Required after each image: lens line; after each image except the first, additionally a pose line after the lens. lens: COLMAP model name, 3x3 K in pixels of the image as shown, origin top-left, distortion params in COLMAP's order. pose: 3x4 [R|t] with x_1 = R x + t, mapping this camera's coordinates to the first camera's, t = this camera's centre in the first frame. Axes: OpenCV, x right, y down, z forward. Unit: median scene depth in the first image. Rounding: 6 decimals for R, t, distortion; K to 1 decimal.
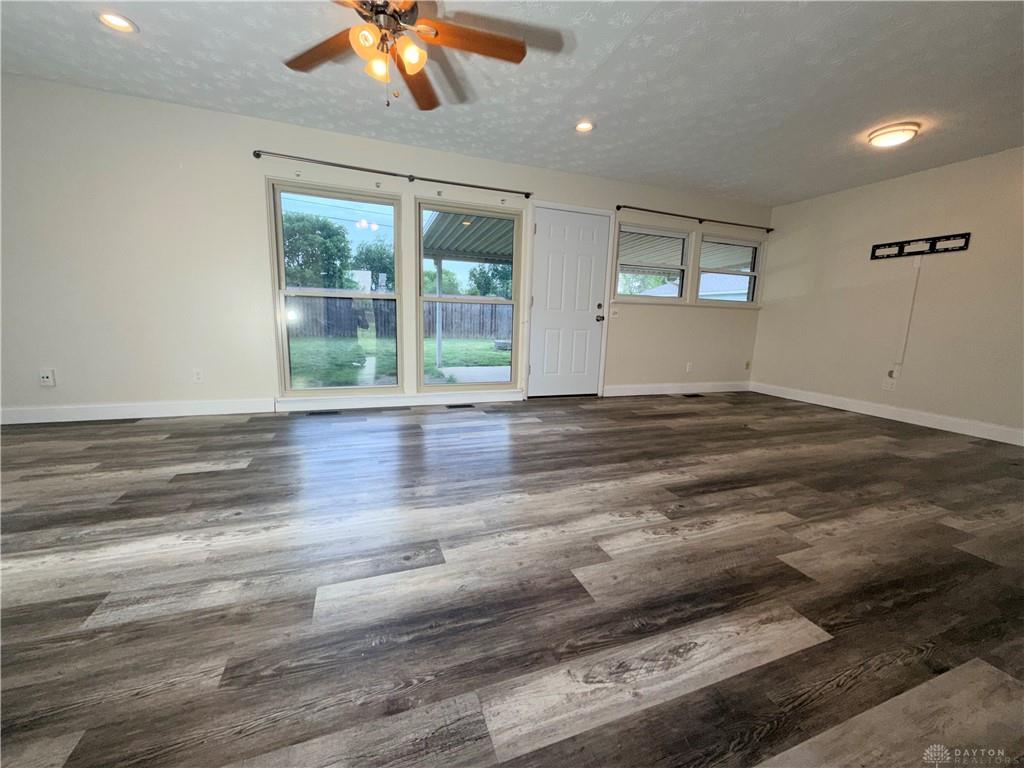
lens RADIAL K [[406.6, 0, 510.2], [0, 406.6, 385.2], [0, 0, 1]] dist [0.000085, -0.000143]
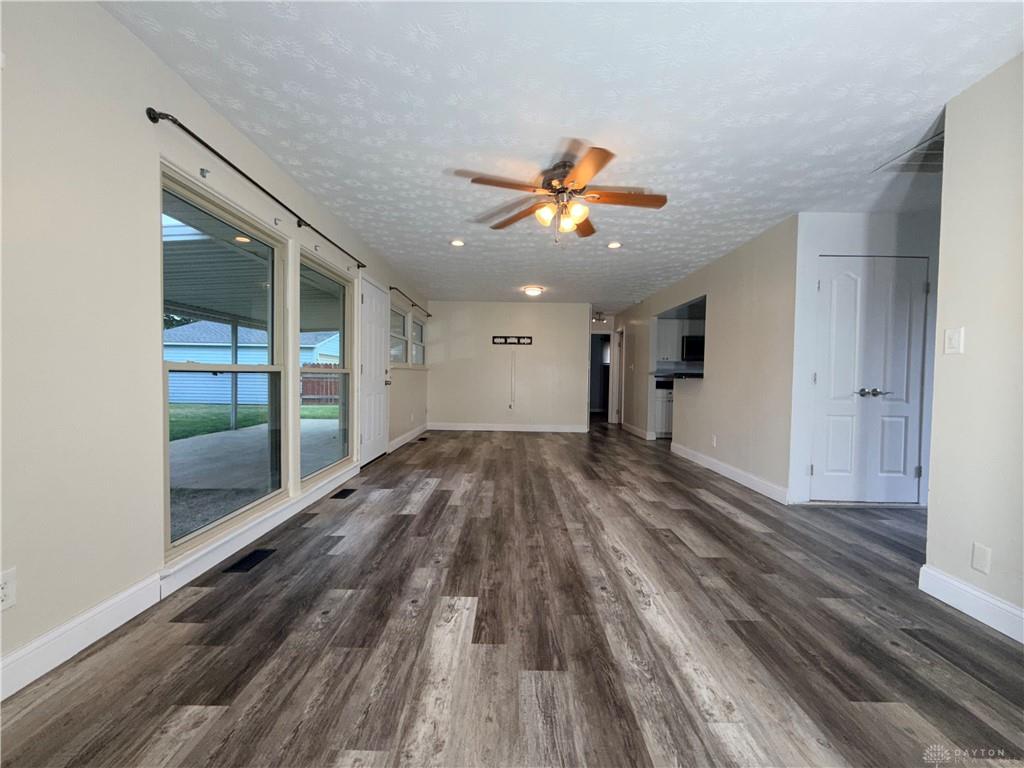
lens RADIAL K [[406.6, 0, 510.2], [0, 406.6, 385.2], [0, 0, 1]] dist [0.000085, -0.000143]
pose [[0.349565, -0.048016, 0.935681, -1.316858], [0.149645, 0.988726, -0.005169, -0.192933], [-0.924884, 0.141827, 0.352810, 0.575685]]
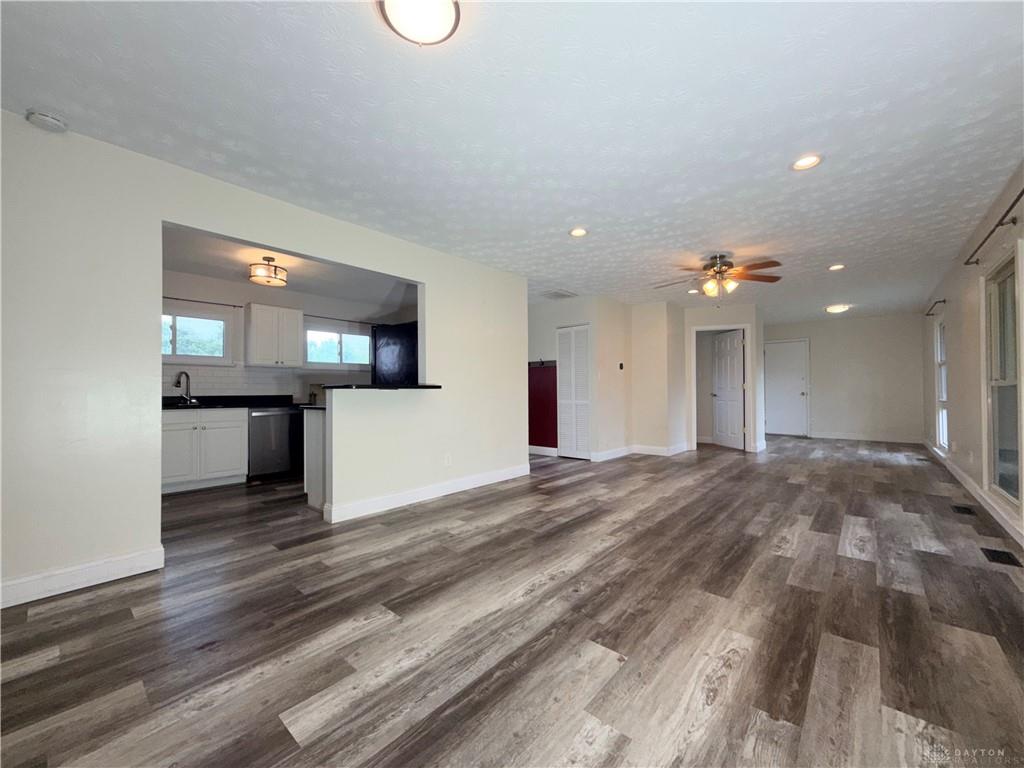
lens RADIAL K [[406.6, 0, 510.2], [0, 406.6, 385.2], [0, 0, 1]] dist [0.000085, -0.000143]
pose [[-0.880990, -0.032878, -0.471991, 1.341893], [-0.099991, 0.987988, 0.117817, -0.327248], [0.462448, 0.150990, -0.873696, 1.922697]]
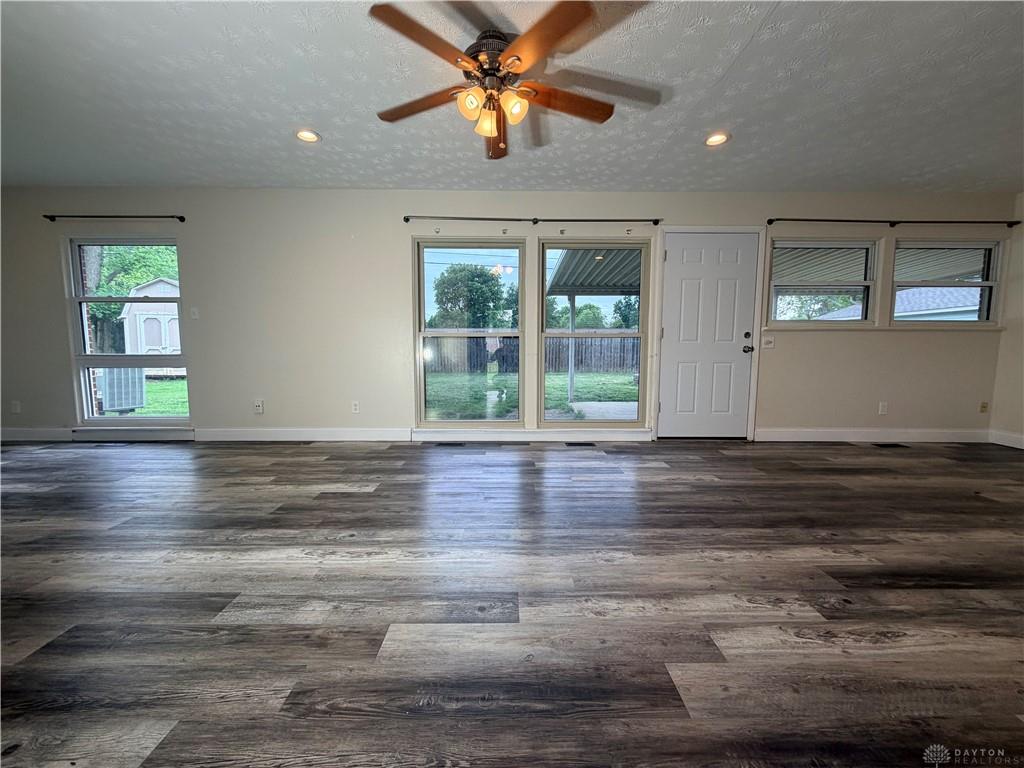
lens RADIAL K [[406.6, 0, 510.2], [0, 406.6, 385.2], [0, 0, 1]] dist [0.000085, -0.000143]
pose [[0.939484, 0.002781, -0.342581, 0.082458], [-0.030902, 0.996579, -0.076656, -0.014208], [0.341196, 0.082604, 0.936356, 0.059728]]
